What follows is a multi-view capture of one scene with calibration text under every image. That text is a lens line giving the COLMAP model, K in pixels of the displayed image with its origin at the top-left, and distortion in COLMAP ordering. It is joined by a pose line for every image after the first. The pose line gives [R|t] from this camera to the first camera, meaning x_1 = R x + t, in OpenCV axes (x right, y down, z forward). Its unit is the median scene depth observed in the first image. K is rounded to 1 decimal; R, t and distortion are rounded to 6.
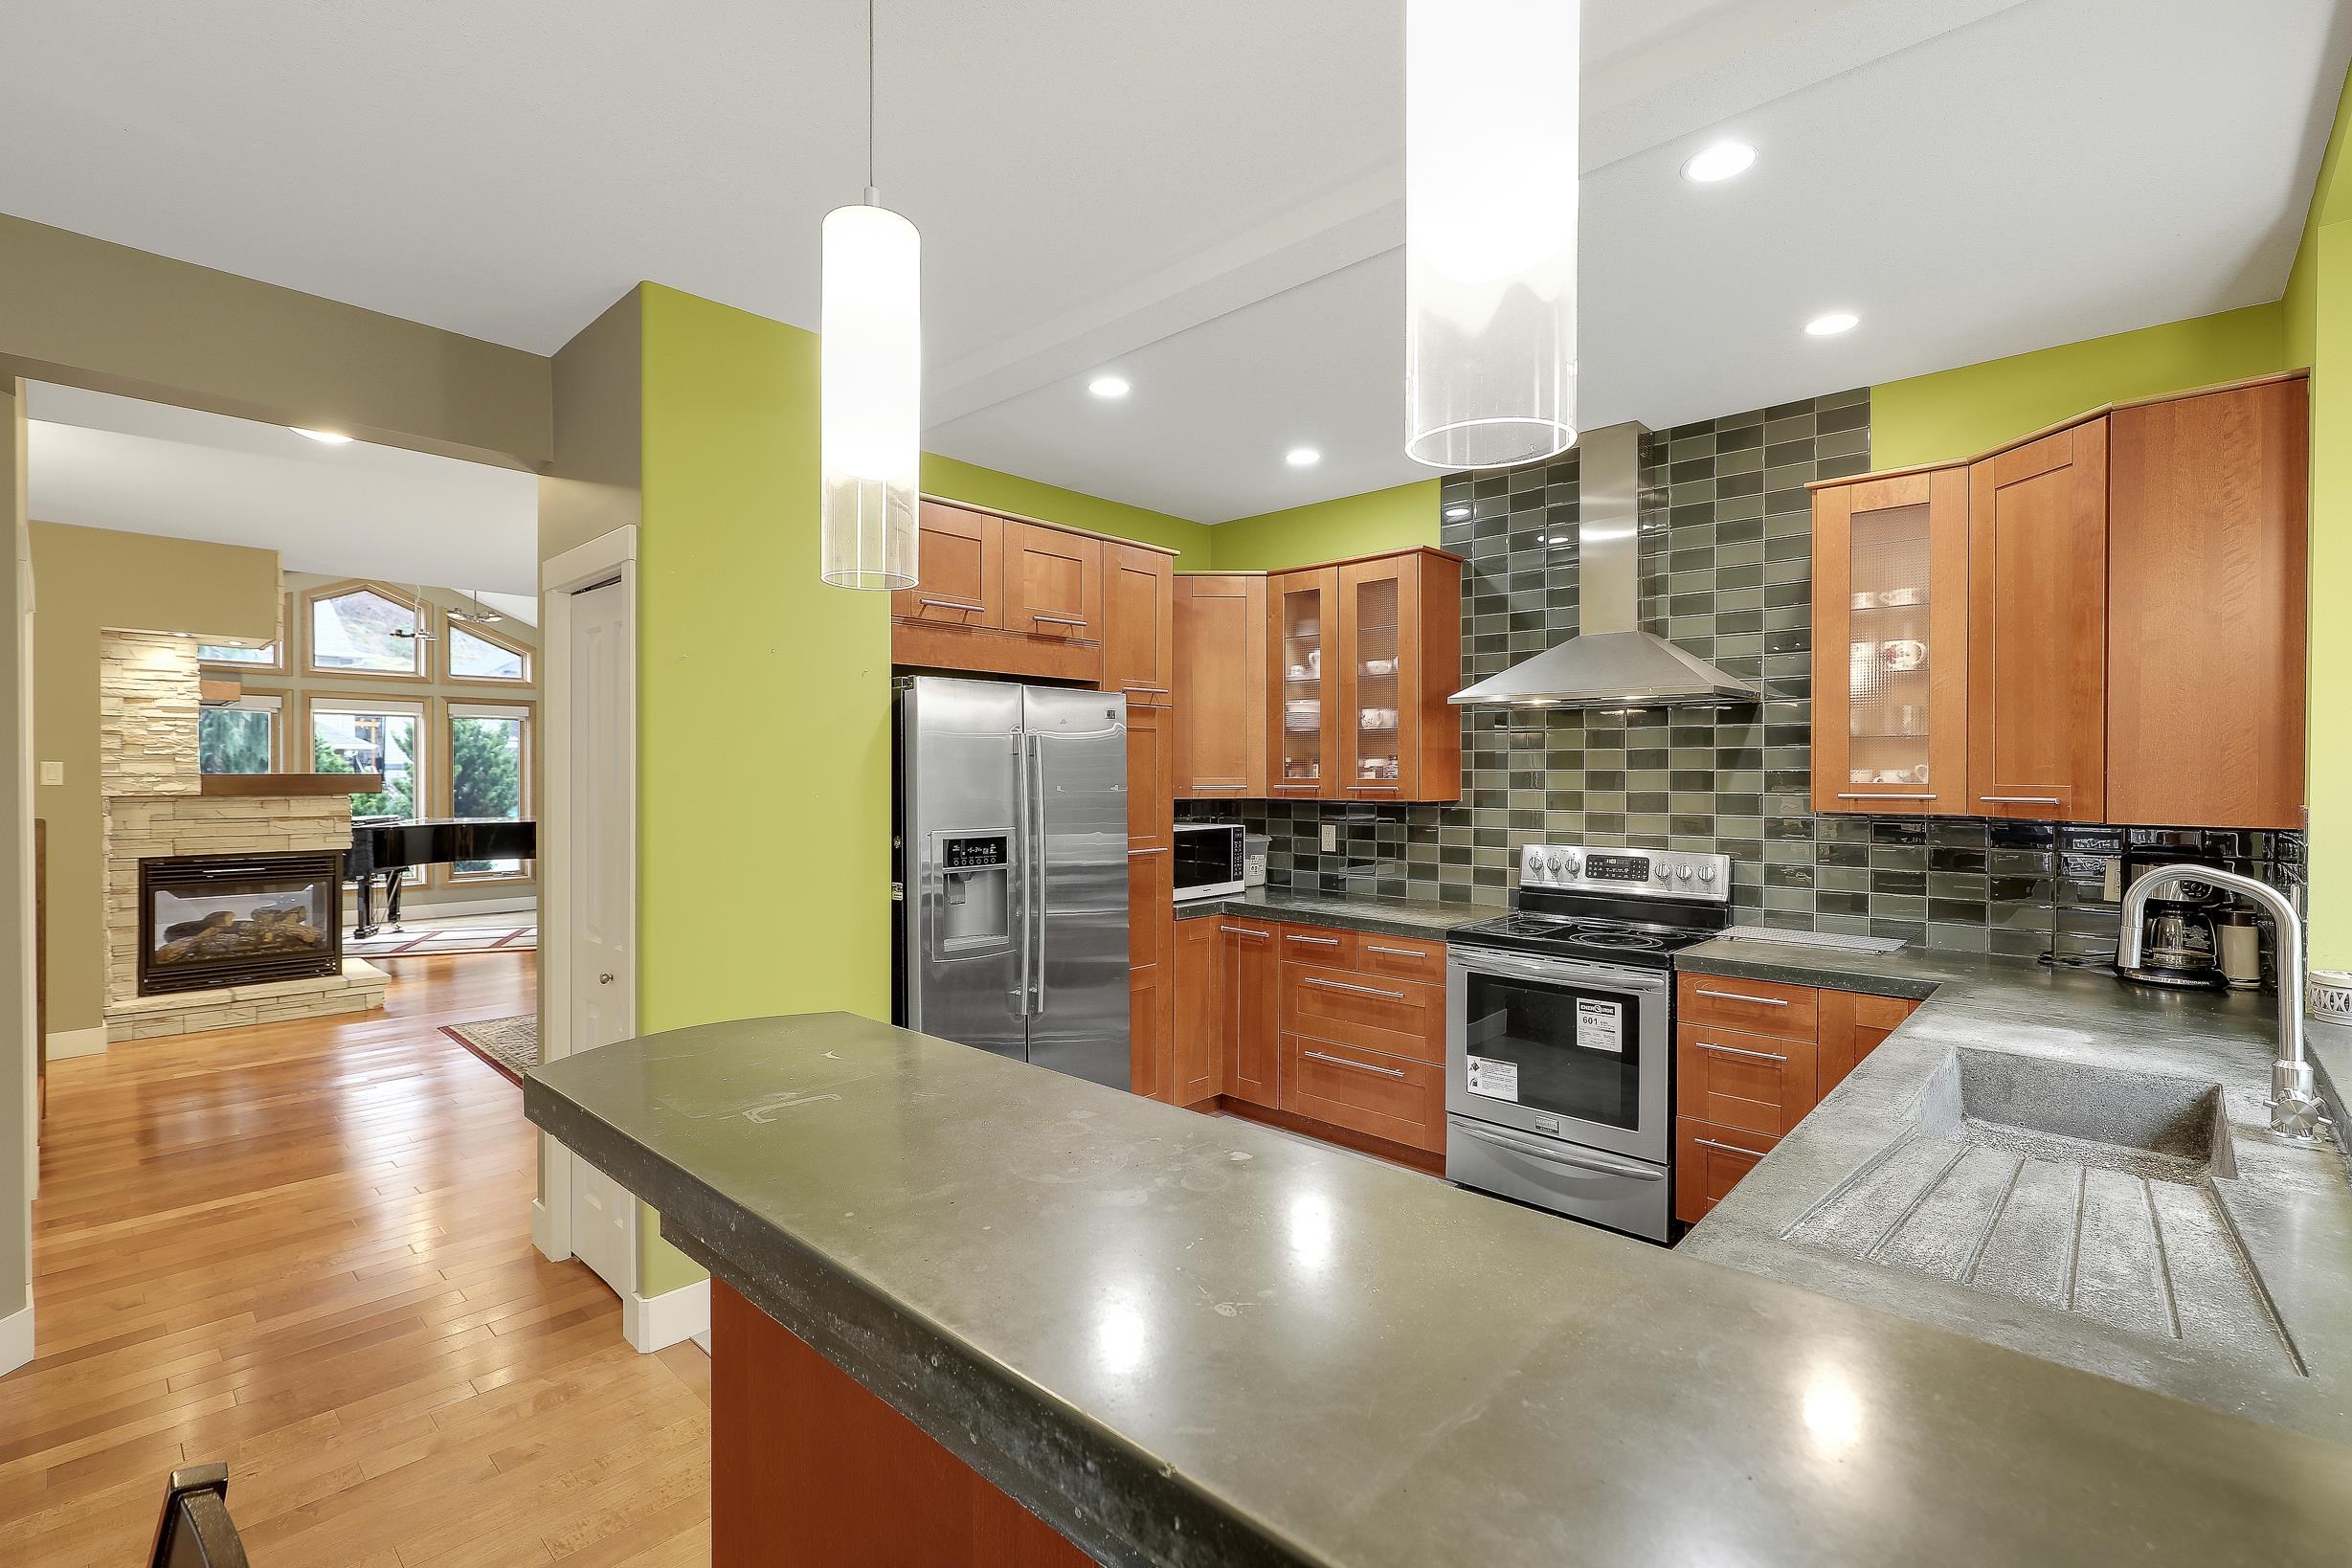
lens RADIAL K [[1049.9, 0, 1184.9], [0, 1049.9, 771.7], [0, 0, 1]] dist [-0.004482, 0.000563]
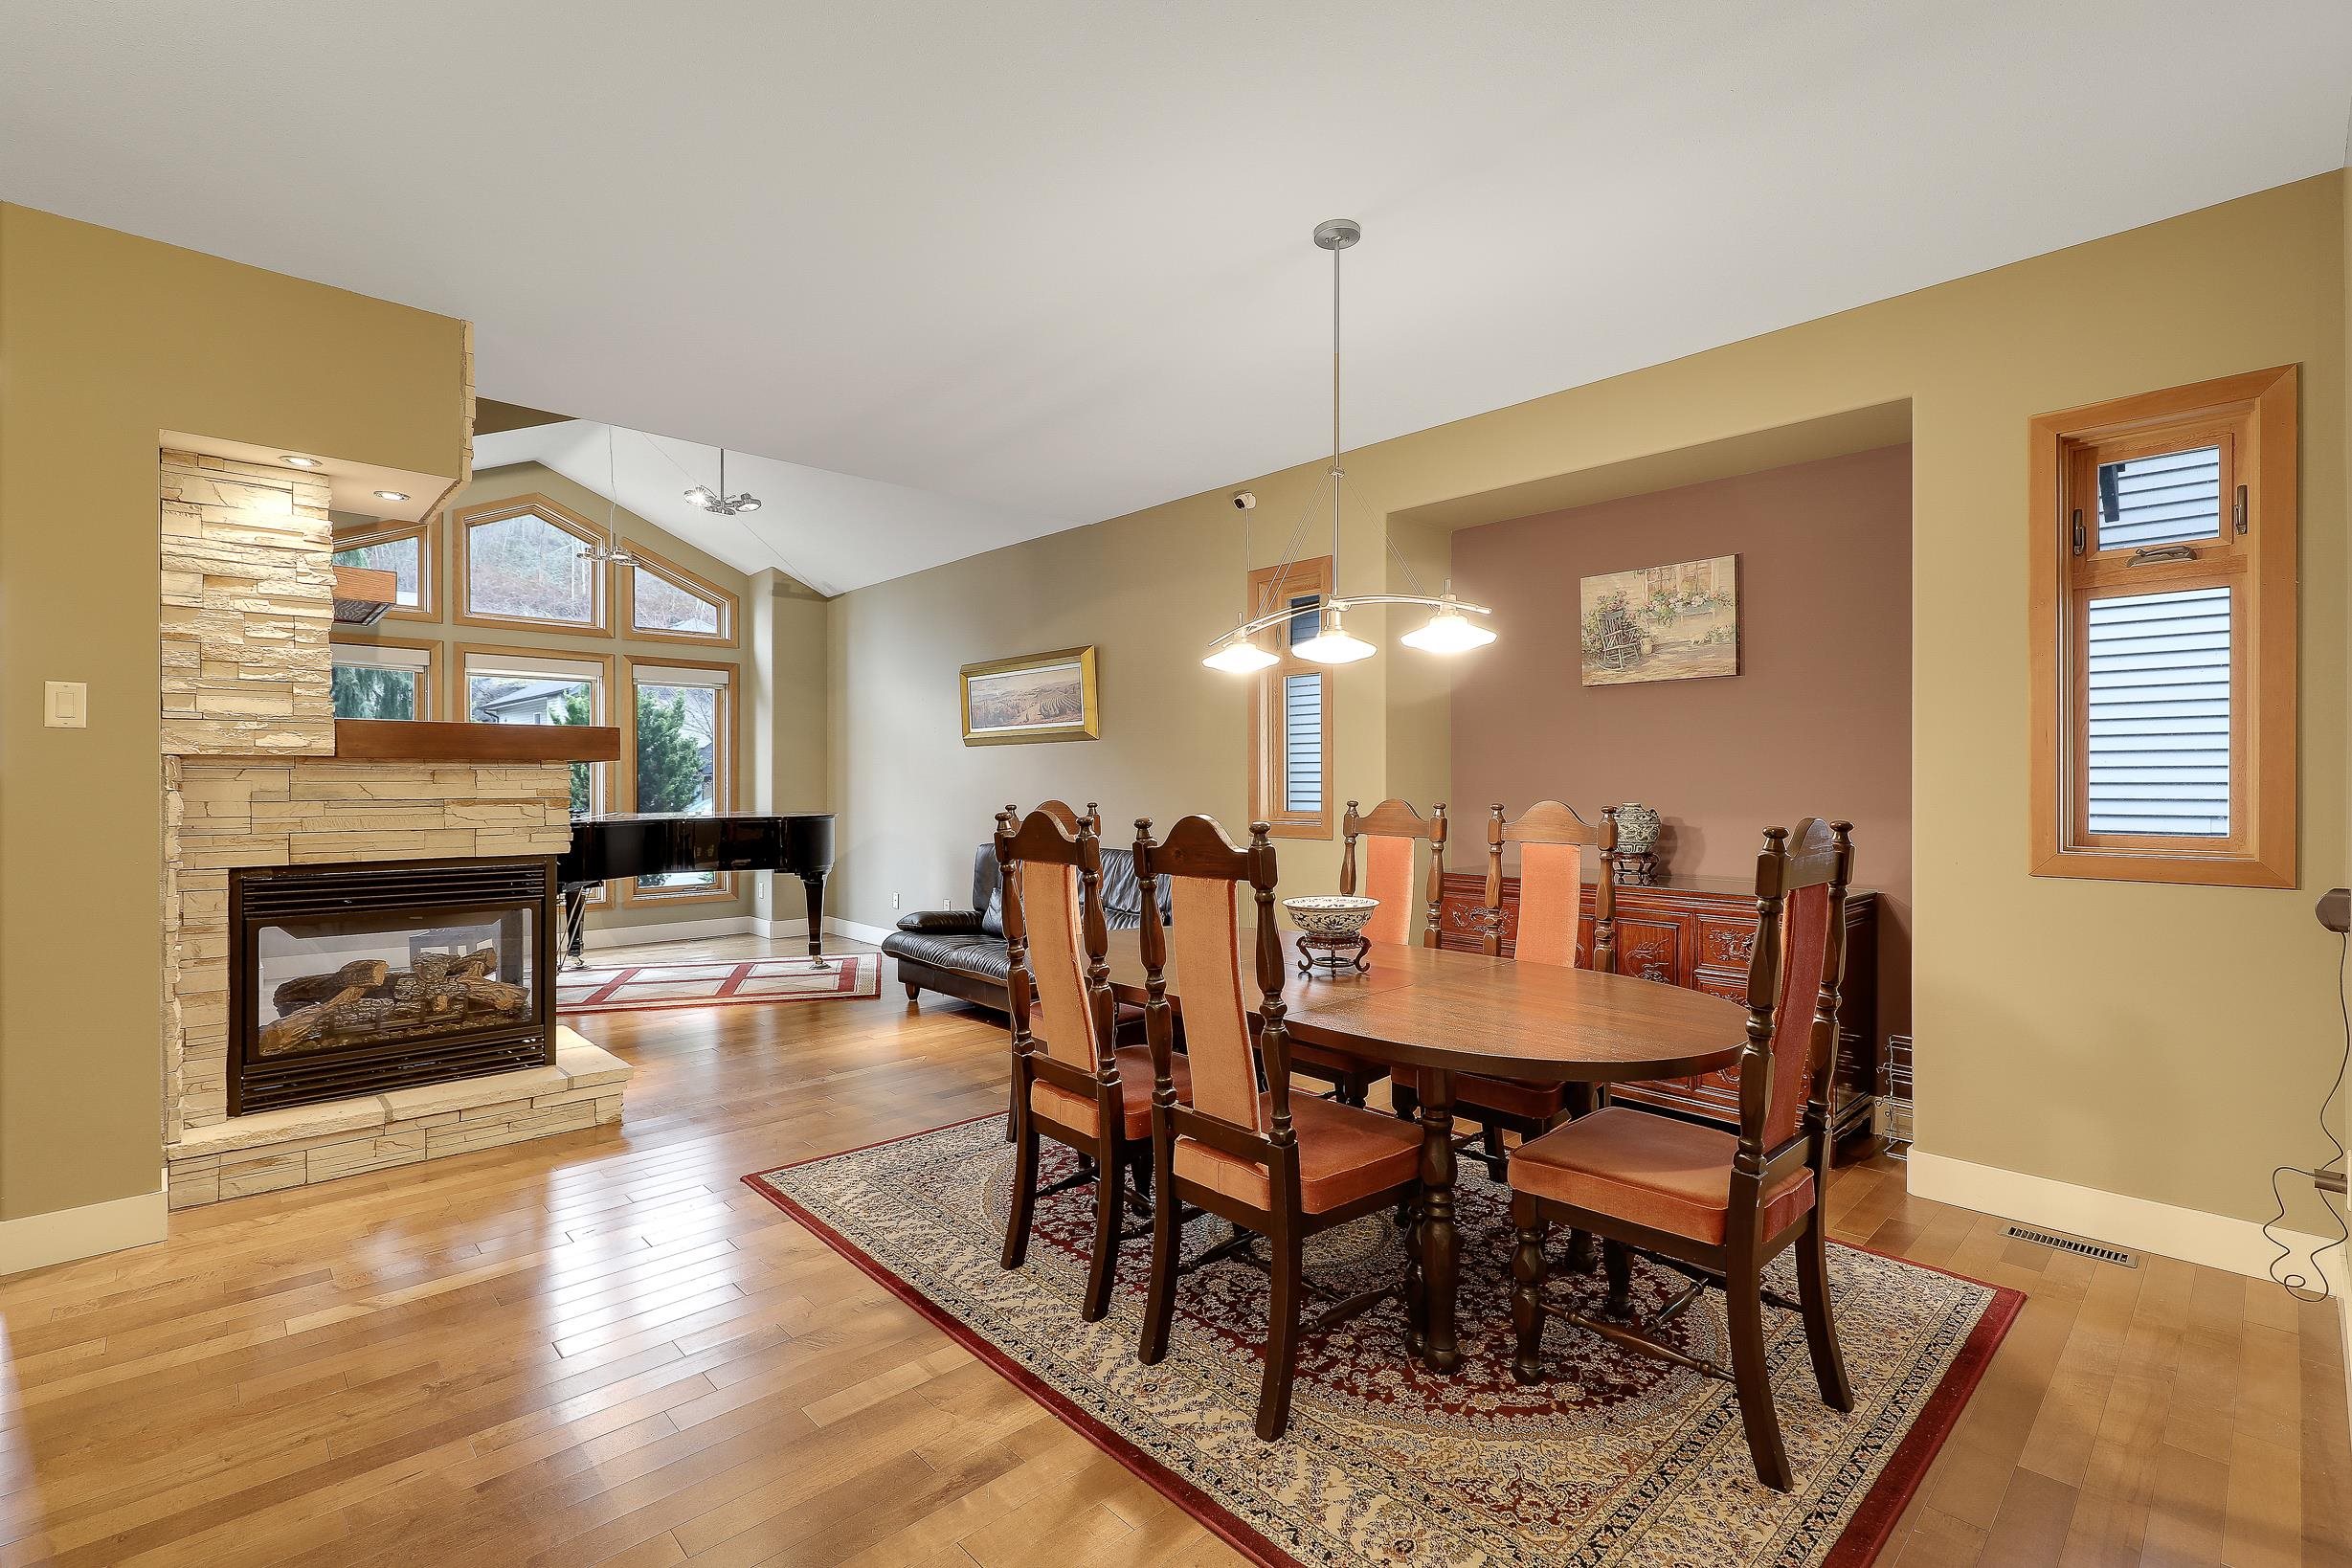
lens RADIAL K [[1049.9, 0, 1181.6], [0, 1049.9, 781.3], [0, 0, 1]] dist [-0.004482, 0.000563]
pose [[0.997826, 0.001017, -0.065893, -0.437822], [-0.001080, 0.999999, -0.000913, 0.034660], [0.065892, 0.000982, 0.997826, 0.456481]]
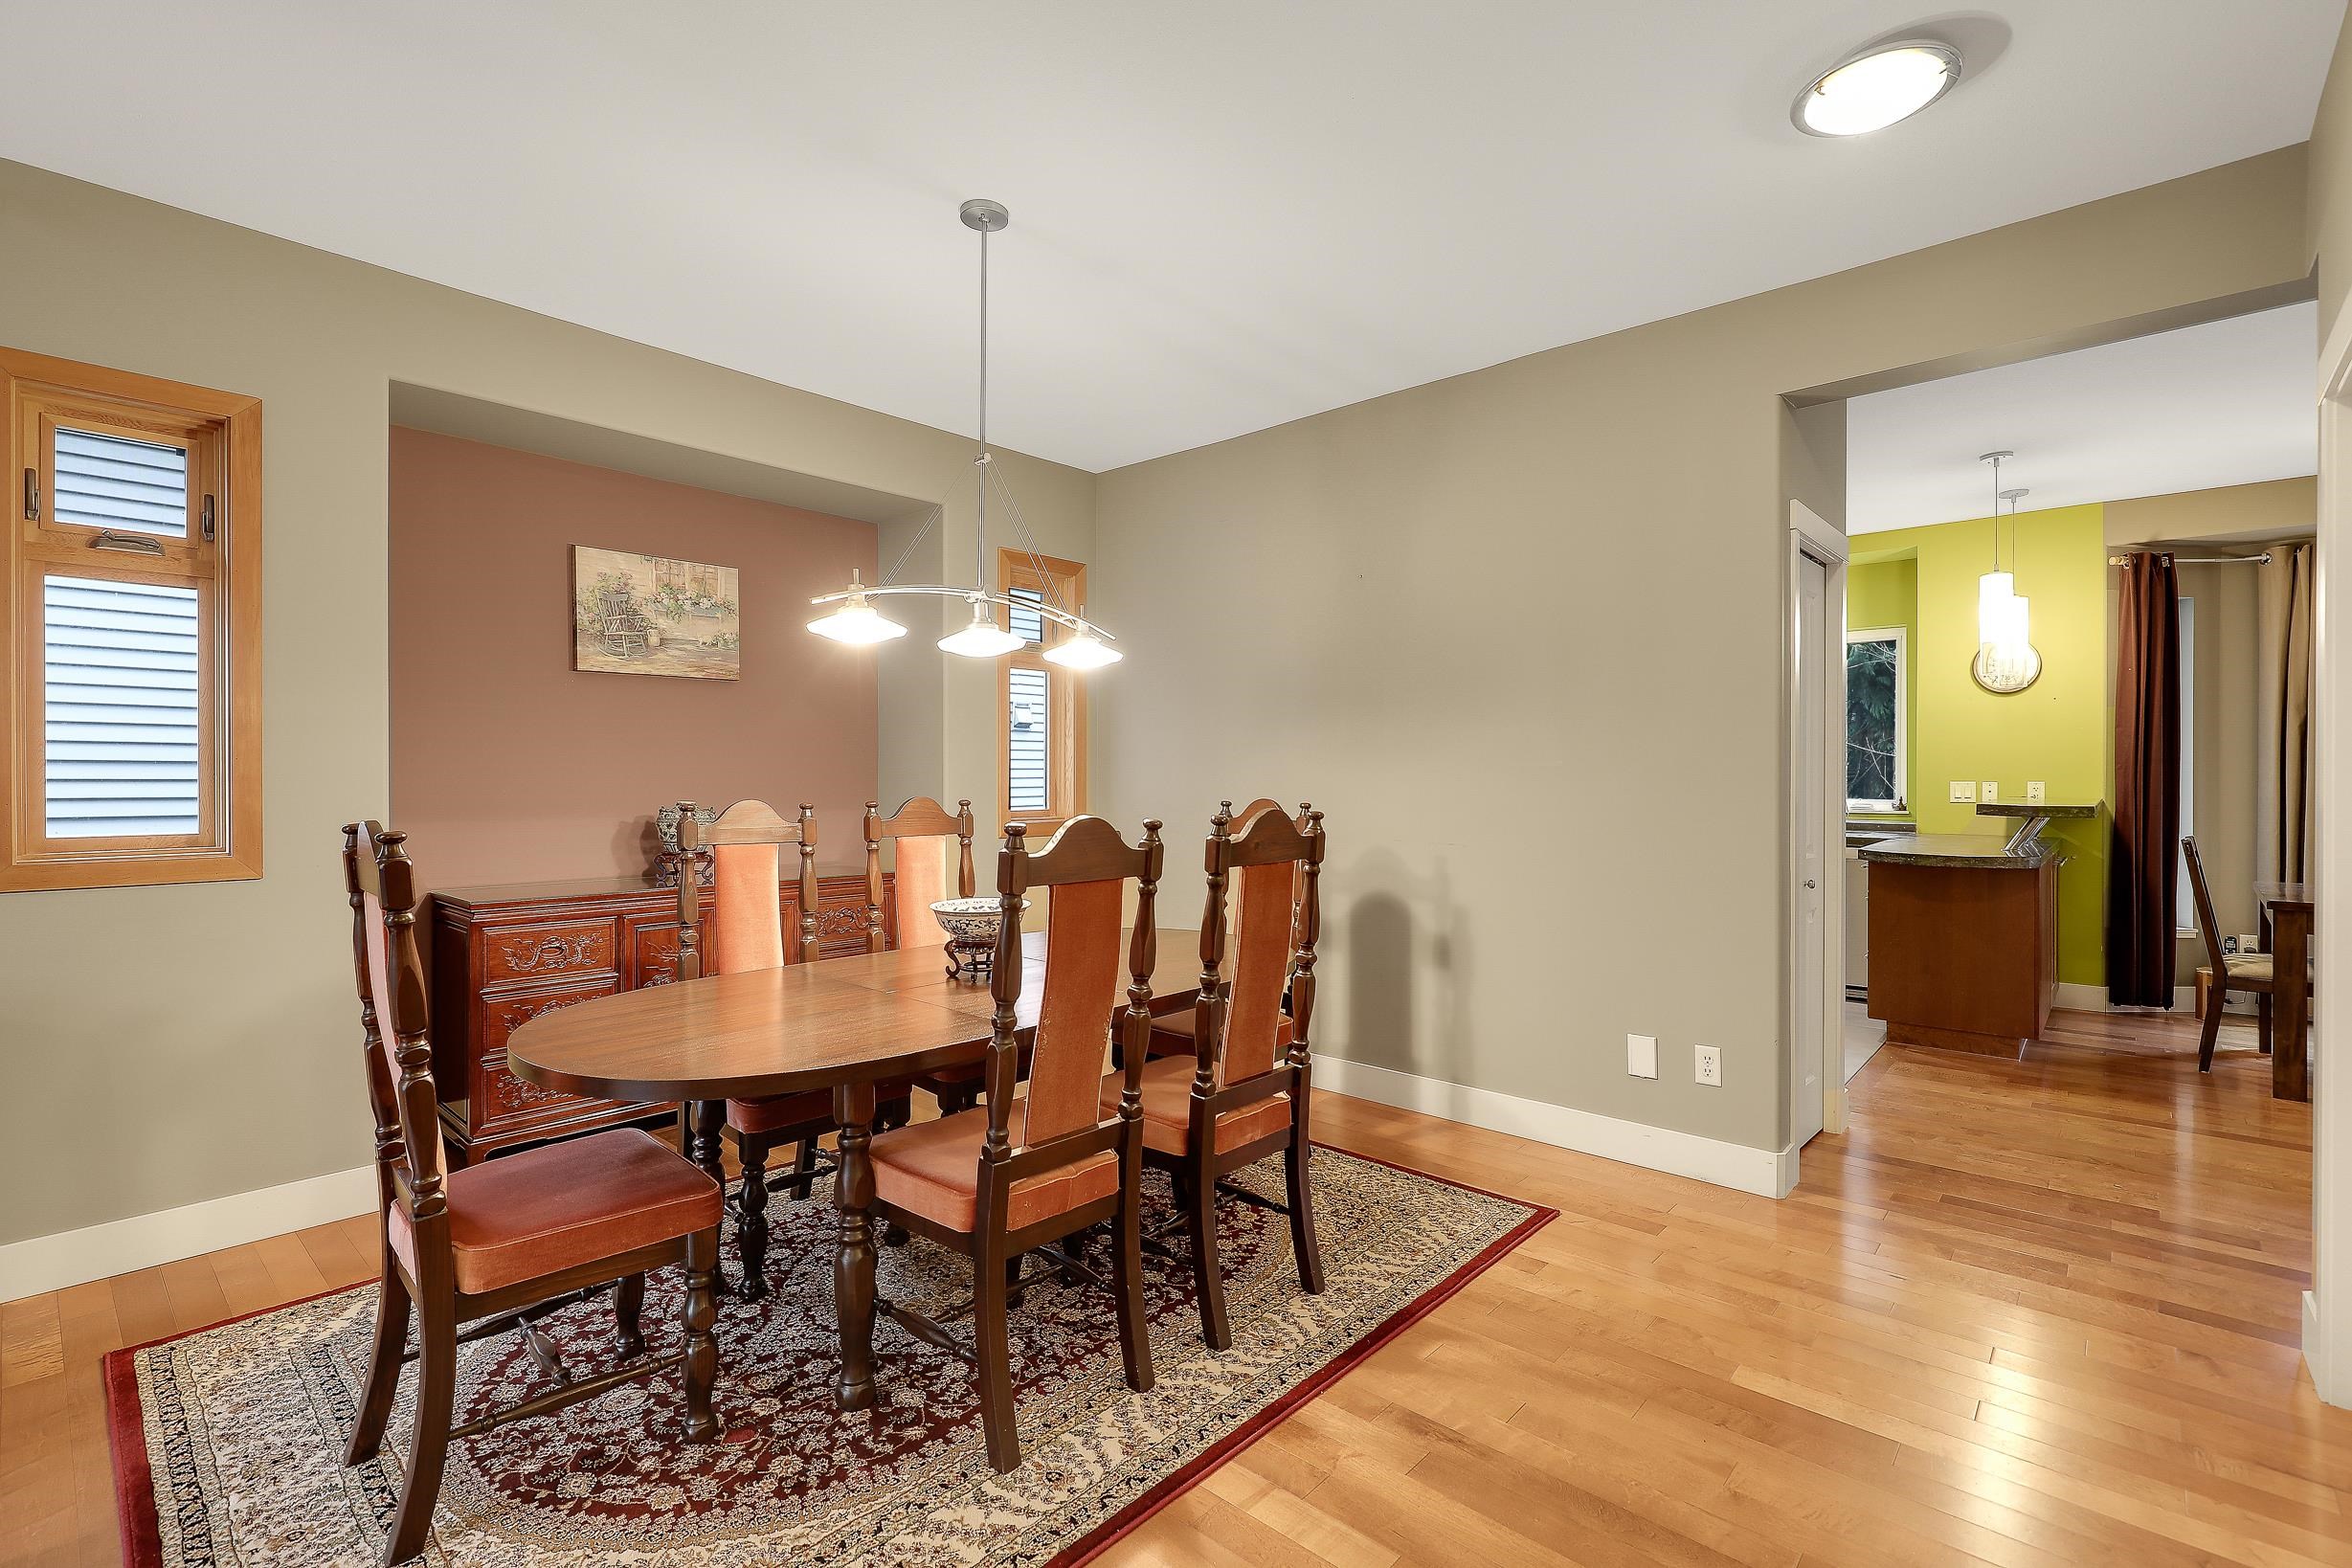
lens RADIAL K [[1049.9, 0, 1191.9], [0, 1049.9, 790.8], [0, 0, 1]] dist [-0.004482, 0.000563]
pose [[-0.013147, -0.011069, 0.999852, -0.852021], [0.002722, 0.999935, 0.011106, 0.034425], [-0.999910, 0.002868, -0.013116, 0.843411]]
